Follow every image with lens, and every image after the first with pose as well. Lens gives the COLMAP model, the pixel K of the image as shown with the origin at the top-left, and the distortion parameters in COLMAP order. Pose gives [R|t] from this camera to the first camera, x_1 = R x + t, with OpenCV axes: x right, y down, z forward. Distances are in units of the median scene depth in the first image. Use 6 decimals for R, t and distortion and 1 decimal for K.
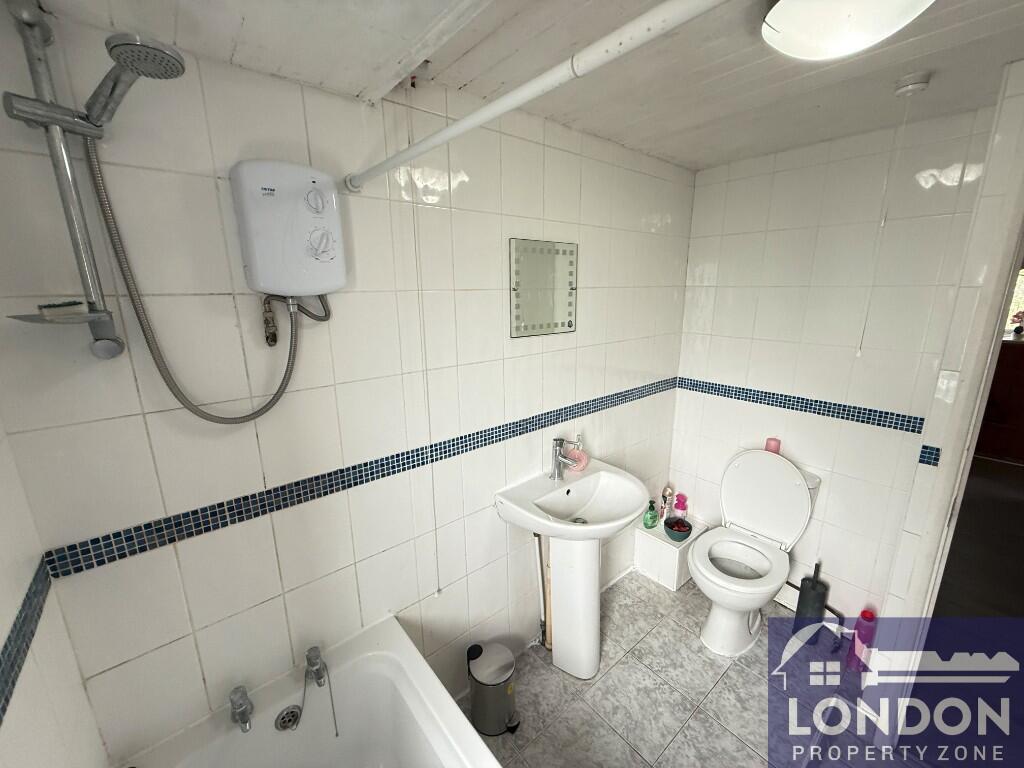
lens RADIAL K [[410.2, 0, 510.3], [0, 410.2, 382.0], [0, 0, 1]] dist [0.001631, 0.000182]
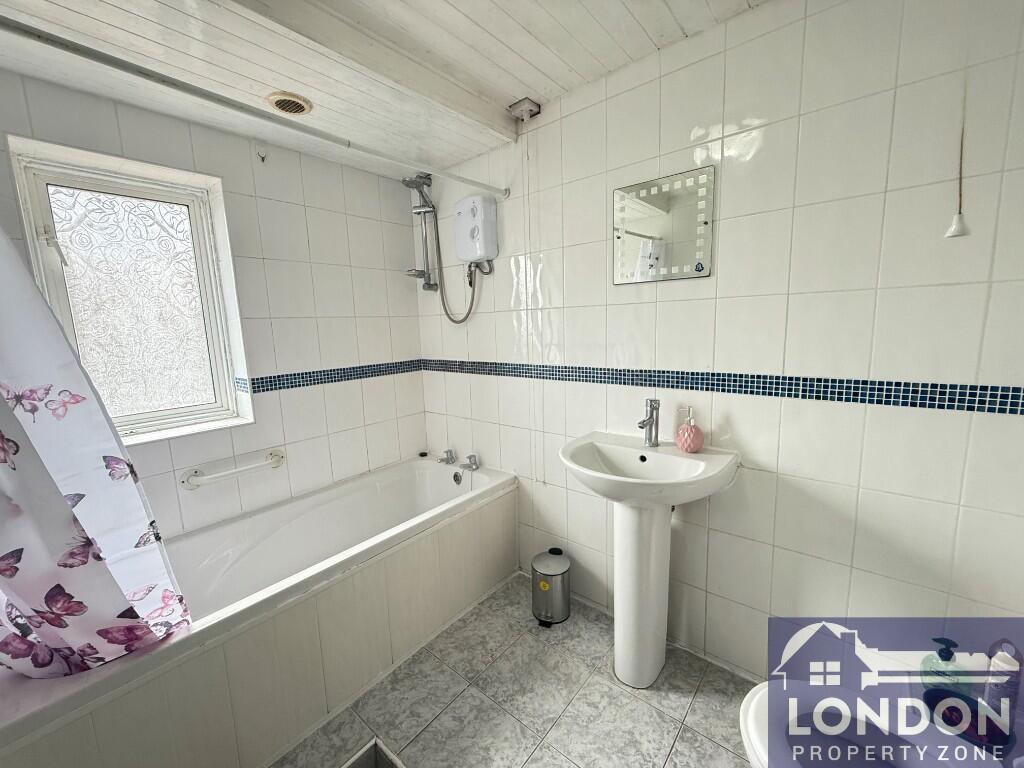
lens RADIAL K [[410.2, 0, 510.3], [0, 410.2, 383.8], [0, 0, 1]] dist [0.001631, 0.000182]
pose [[0.181271, 0.151515, -0.971691, 1.048255], [-0.192024, 0.974495, 0.116130, 0.071861], [0.964504, 0.165537, 0.205742, 0.584292]]
